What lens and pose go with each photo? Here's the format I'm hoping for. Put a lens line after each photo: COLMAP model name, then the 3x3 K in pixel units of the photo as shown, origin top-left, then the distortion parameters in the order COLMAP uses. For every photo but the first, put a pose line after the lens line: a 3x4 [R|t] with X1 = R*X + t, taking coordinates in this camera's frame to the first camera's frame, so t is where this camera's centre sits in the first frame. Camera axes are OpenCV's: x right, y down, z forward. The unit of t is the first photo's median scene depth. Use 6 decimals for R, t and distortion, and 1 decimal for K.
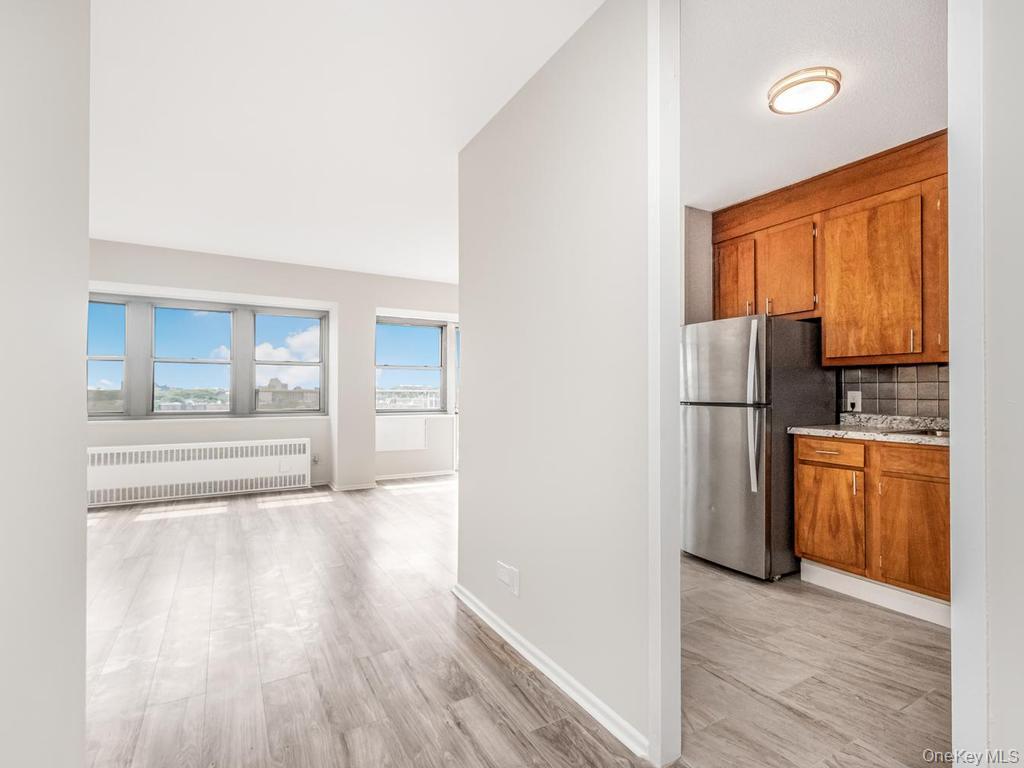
lens RADIAL K [[510.5, 0, 518.5], [0, 510.5, 384.6], [0, 0, 1]] dist [0.007403, -0.003538]
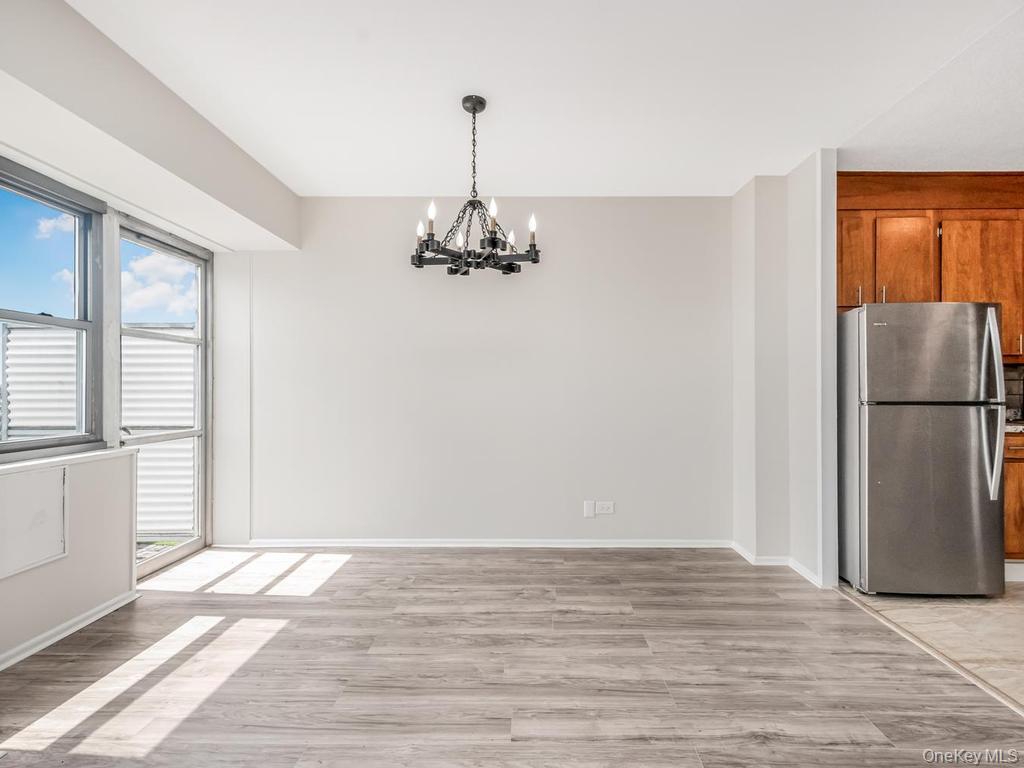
lens RADIAL K [[510.5, 0, 526.3], [0, 510.5, 386.0], [0, 0, 1]] dist [0.007403, -0.003538]
pose [[0.501451, 0.003733, 0.865178, -0.516231], [-0.010770, 0.999940, 0.001928, 0.012184], [-0.865119, -0.010285, 0.501461, 0.899121]]
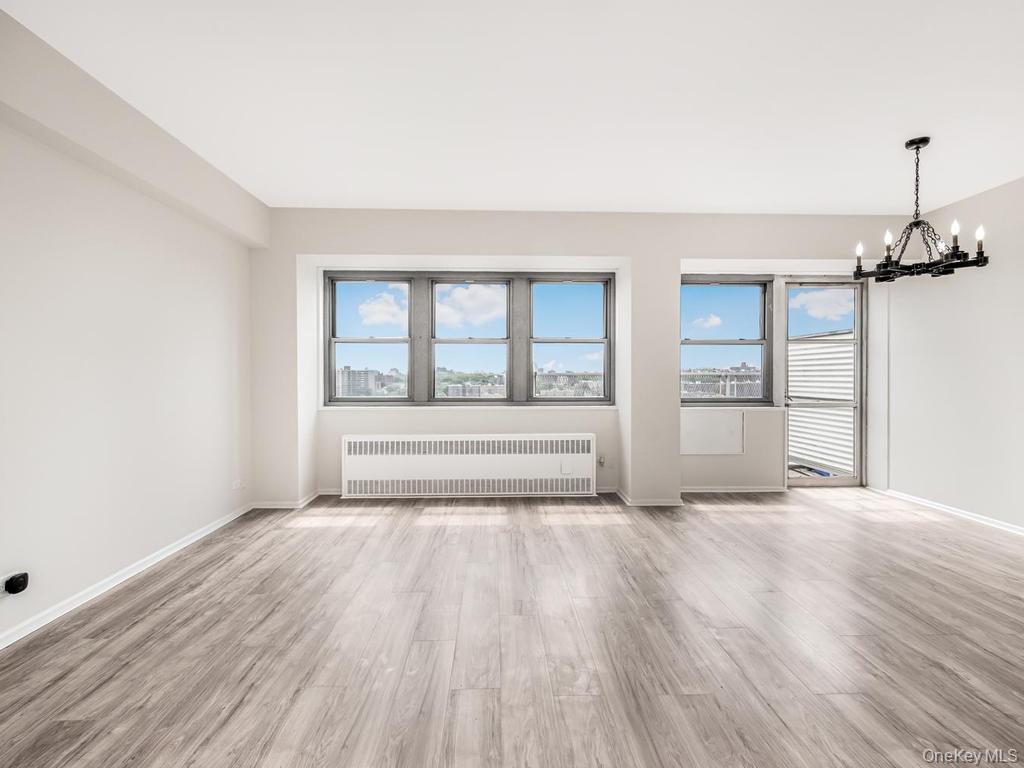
lens RADIAL K [[504.1, 0, 509.6], [0, 504.1, 380.7], [0, 0, 1]] dist [-0.000843, -0.000014]
pose [[0.882315, 0.003242, -0.470648, -0.171312], [0.008809, 0.999687, 0.023400, 0.003046], [0.470577, -0.024792, 0.882011, 0.270943]]
